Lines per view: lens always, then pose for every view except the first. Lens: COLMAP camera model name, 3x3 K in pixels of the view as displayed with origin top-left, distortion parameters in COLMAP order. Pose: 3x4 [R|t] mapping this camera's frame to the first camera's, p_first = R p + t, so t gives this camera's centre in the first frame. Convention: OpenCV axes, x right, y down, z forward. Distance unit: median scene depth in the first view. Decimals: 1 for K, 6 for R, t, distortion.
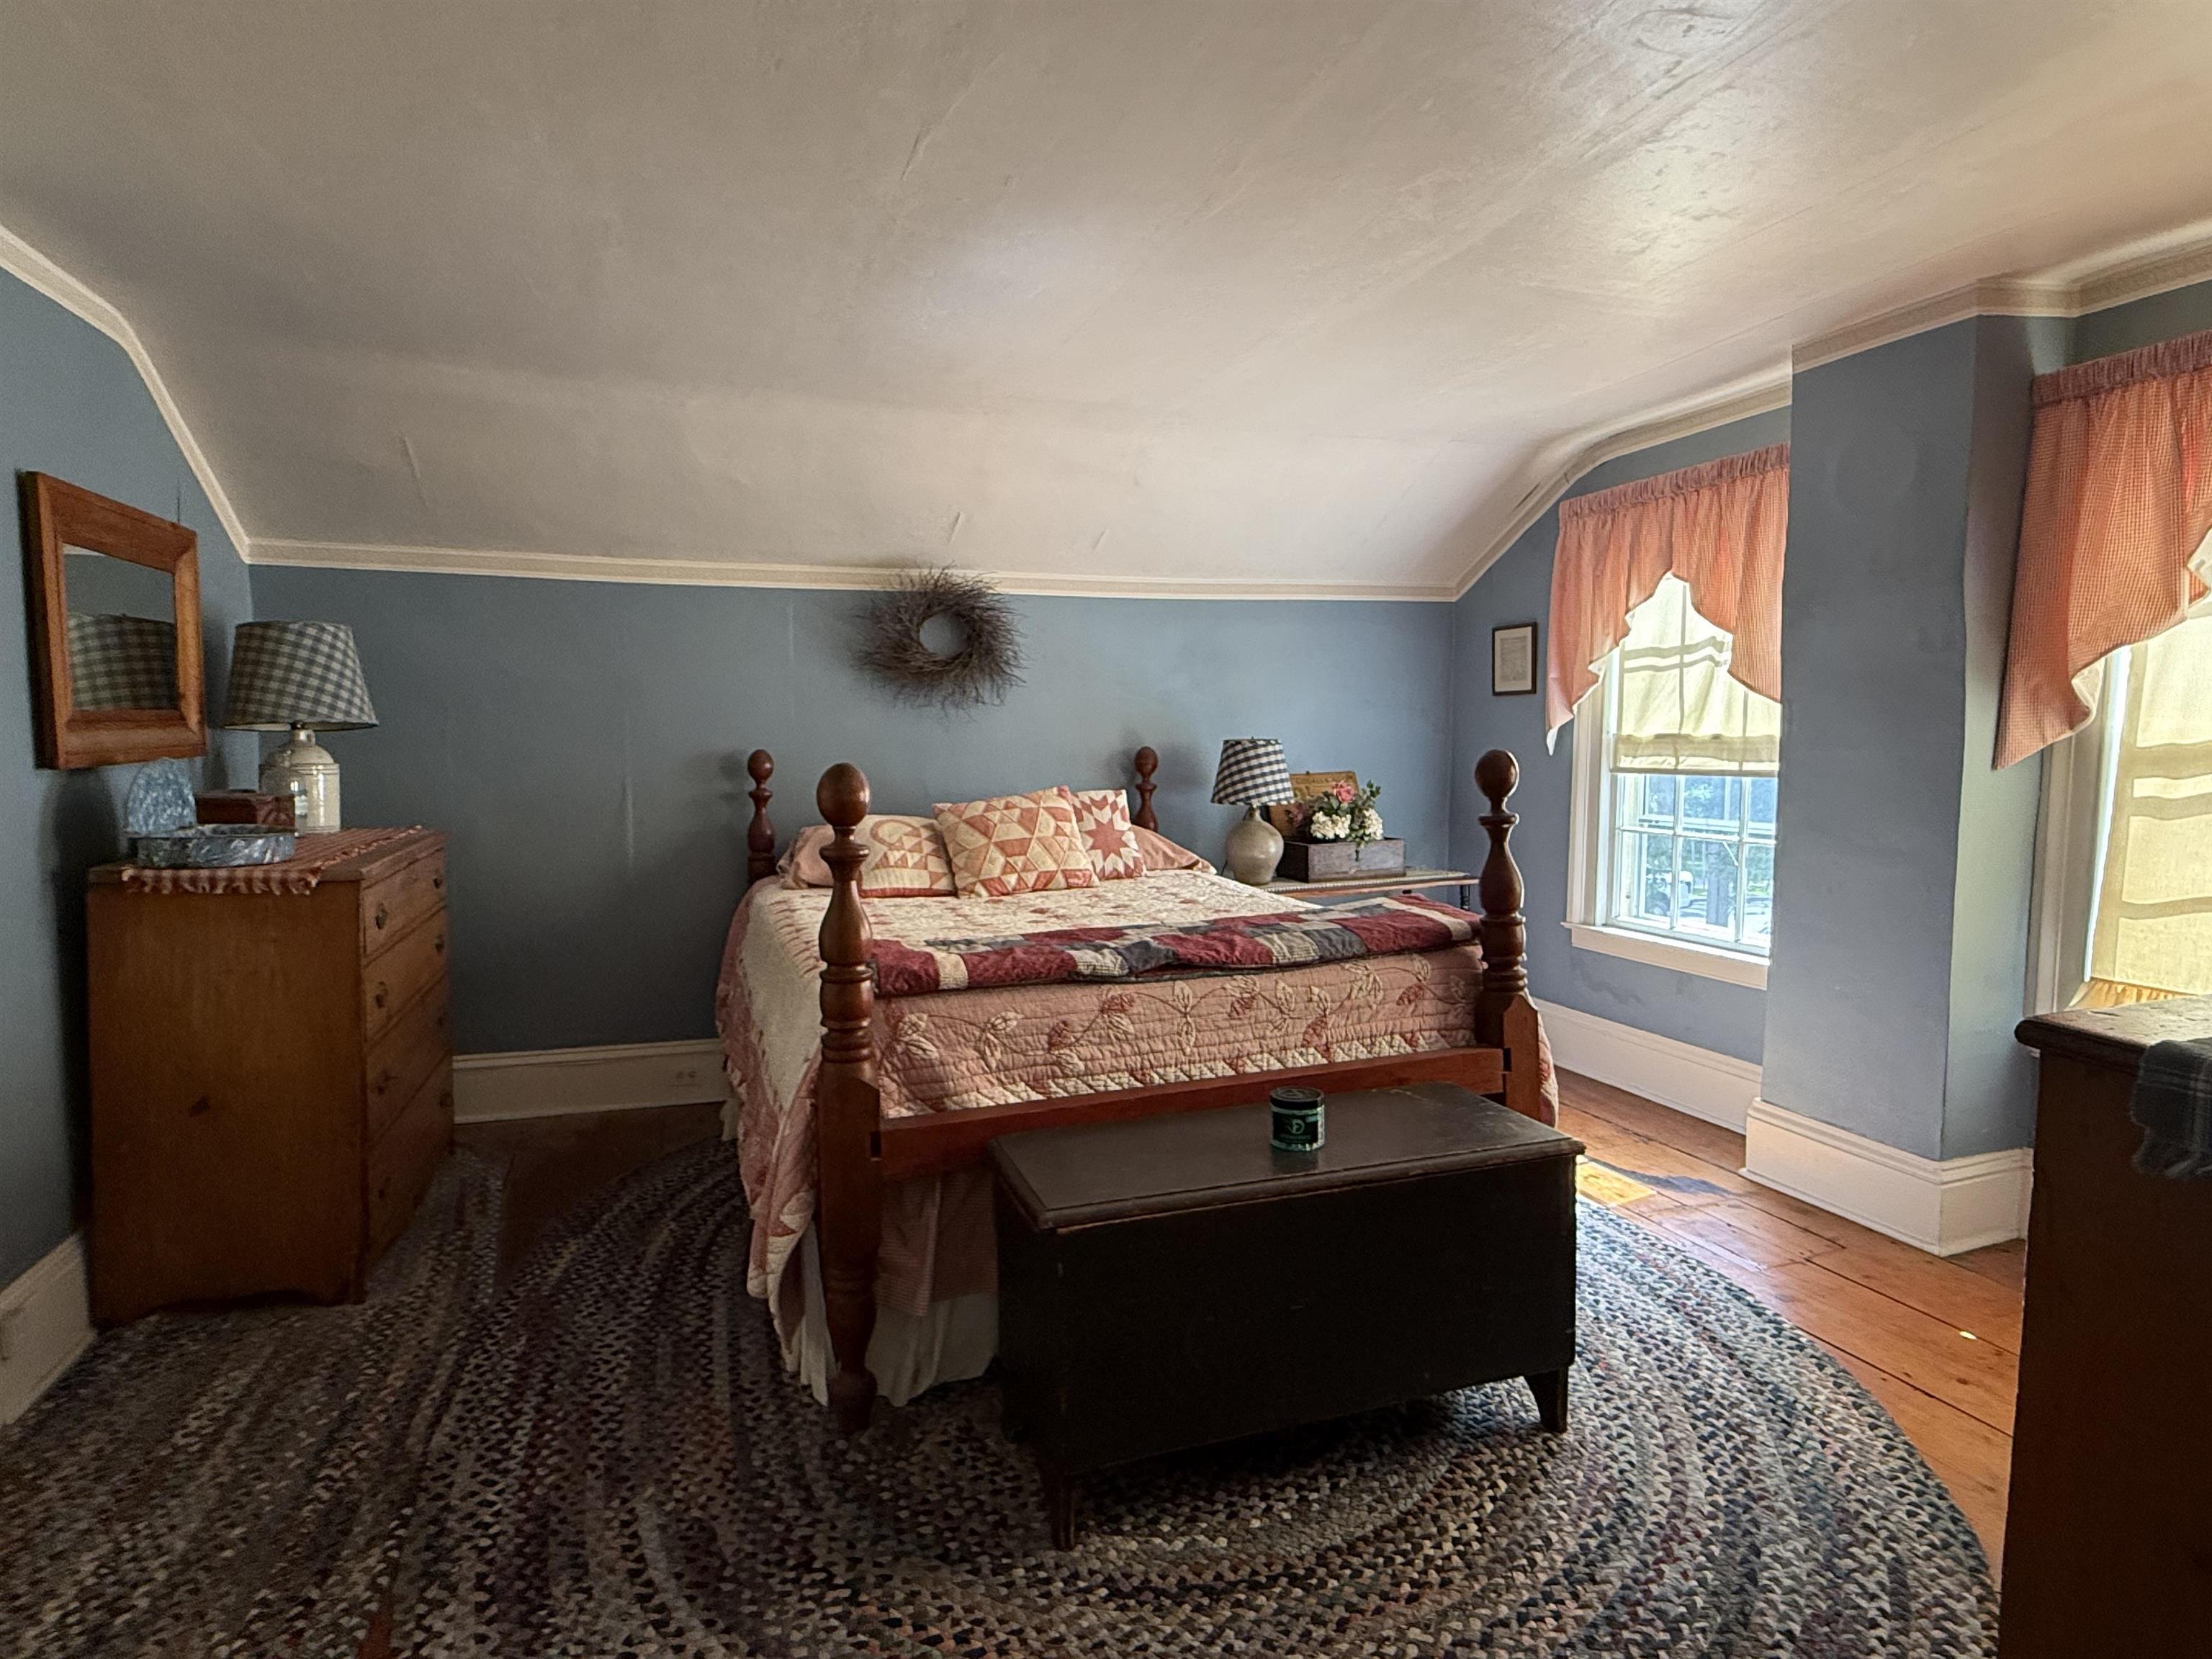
lens RADIAL K [[1227.2, 0, 1109.7], [0, 1227.2, 831.8], [0, 0, 1]] dist [0.003011, 0.000983]
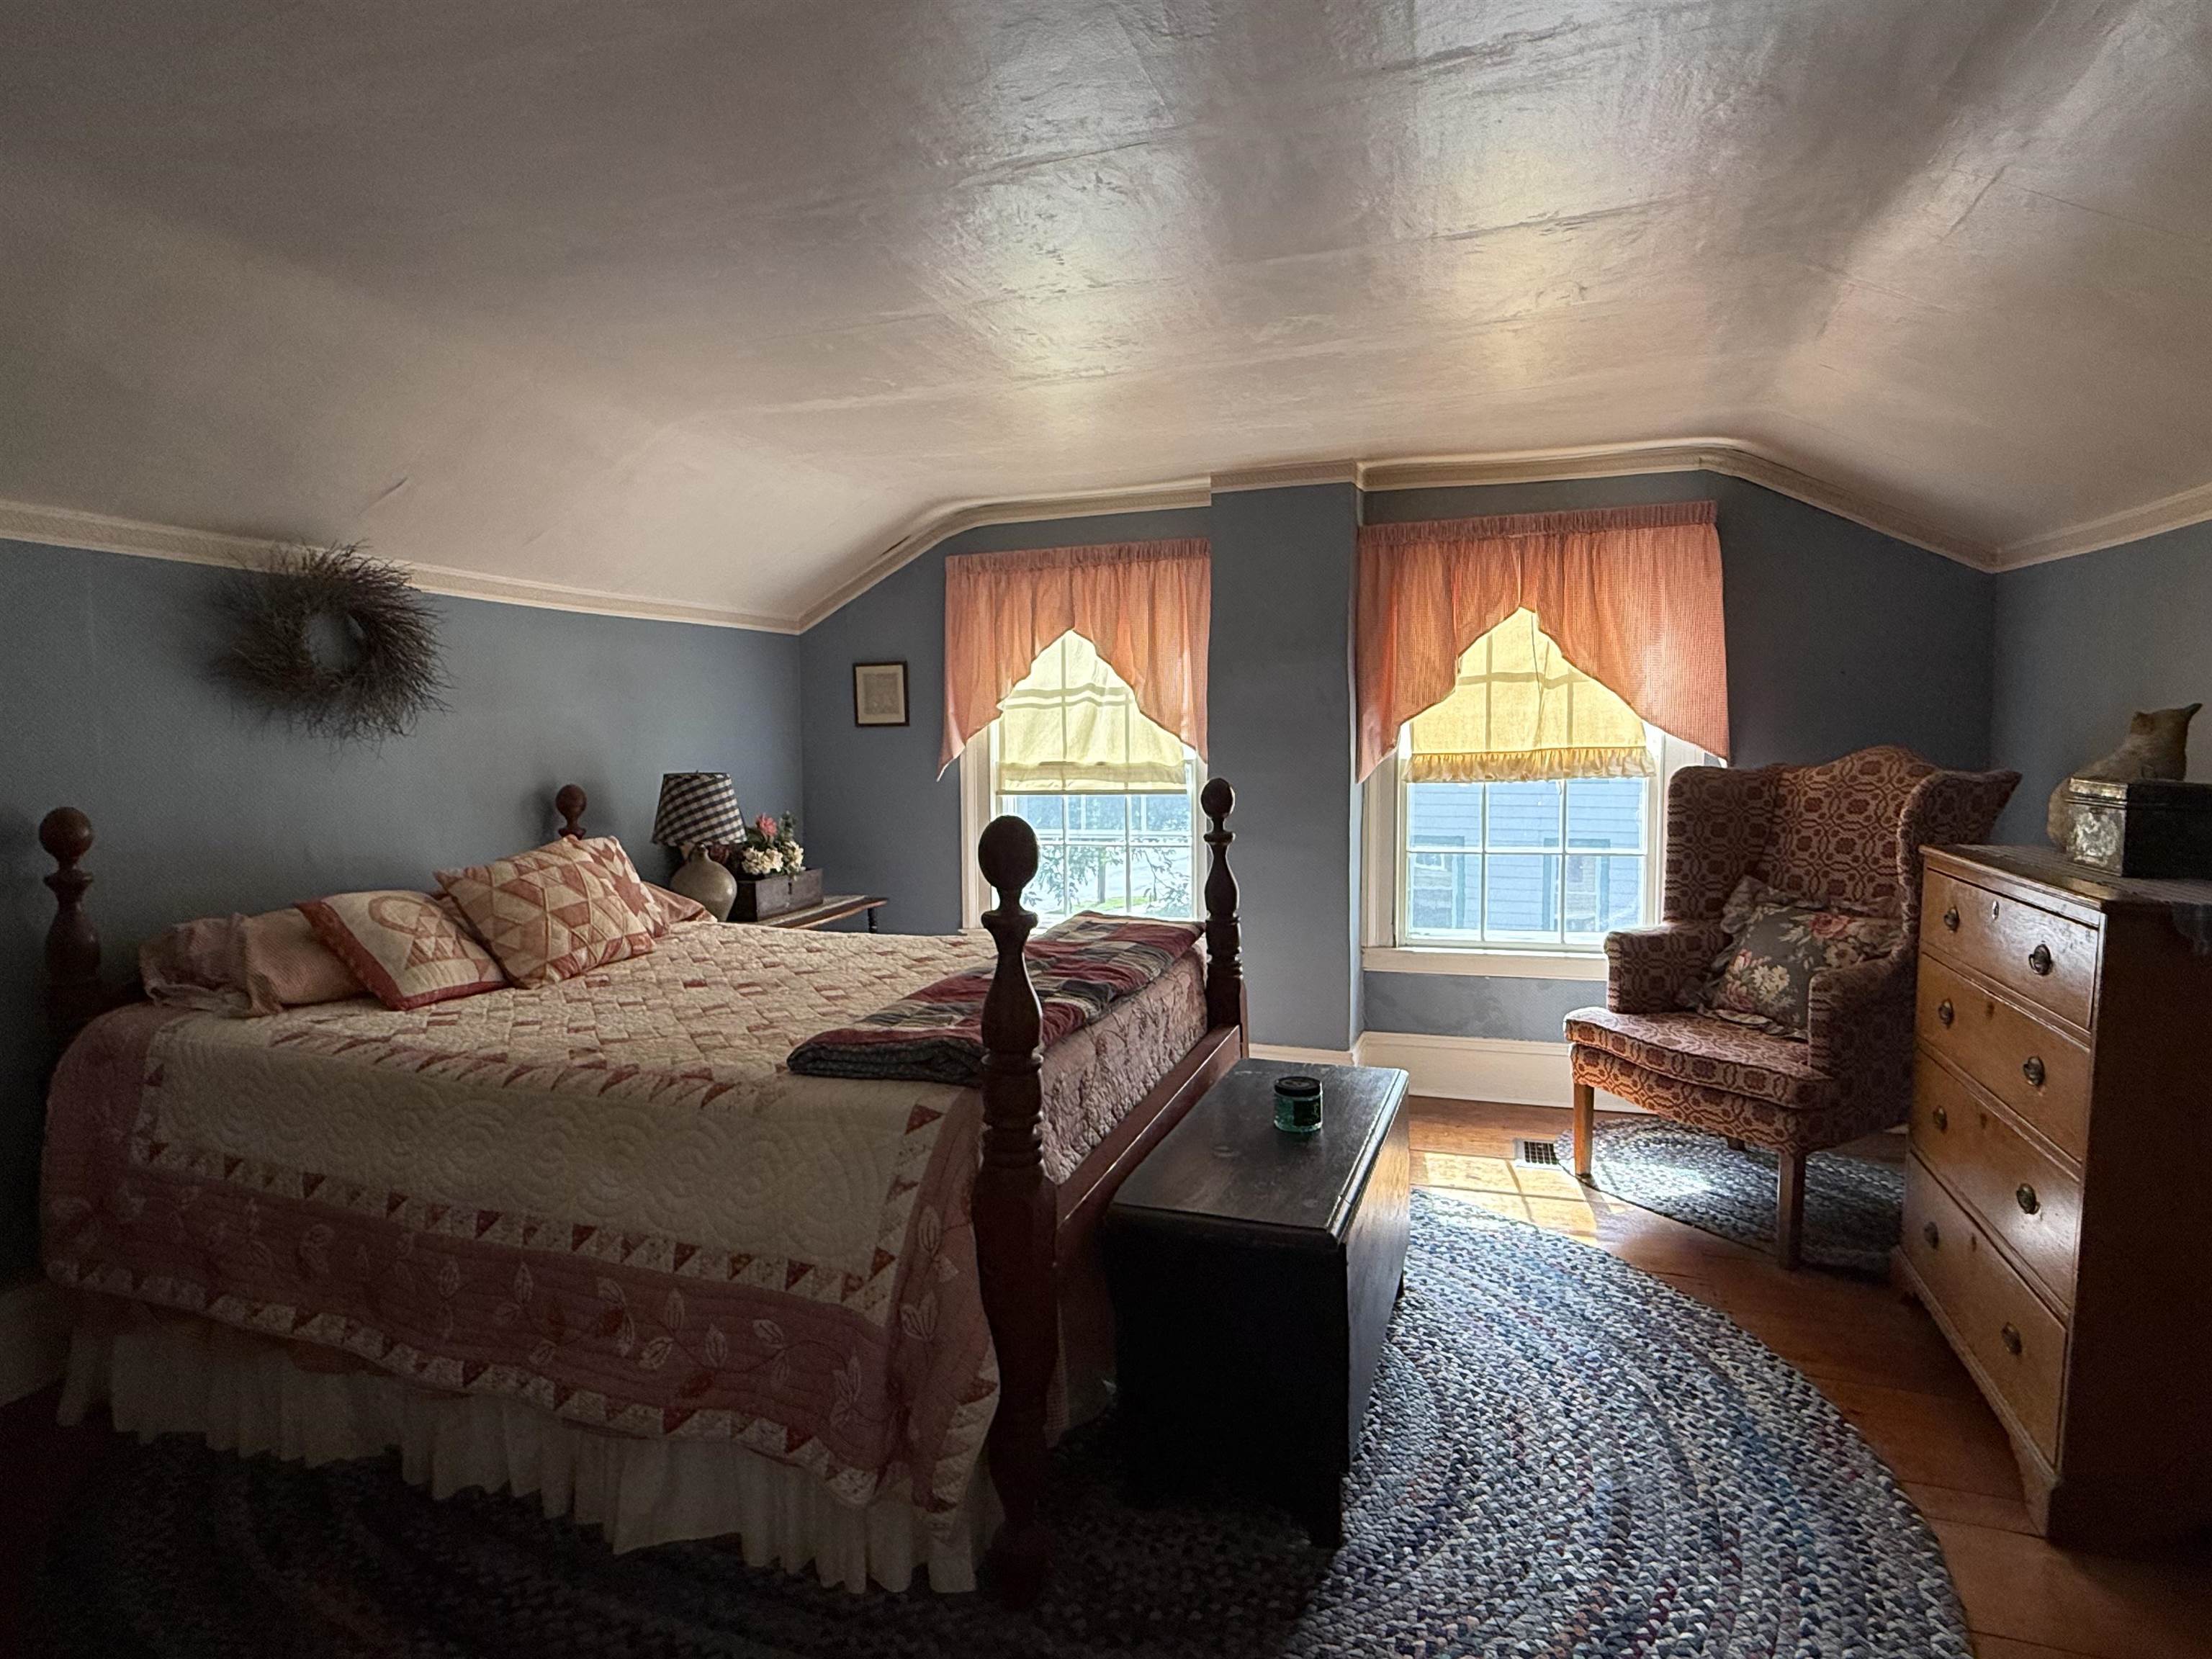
lens RADIAL K [[1192.5, 0, 1102.1], [0, 1192.5, 828.5], [0, 0, 1]] dist [0.003192, -0.000396]
pose [[0.631569, -0.057608, 0.773176, -0.418602], [0.072638, 0.997246, 0.014968, -0.027595], [-0.771910, 0.046708, 0.634014, 0.217942]]
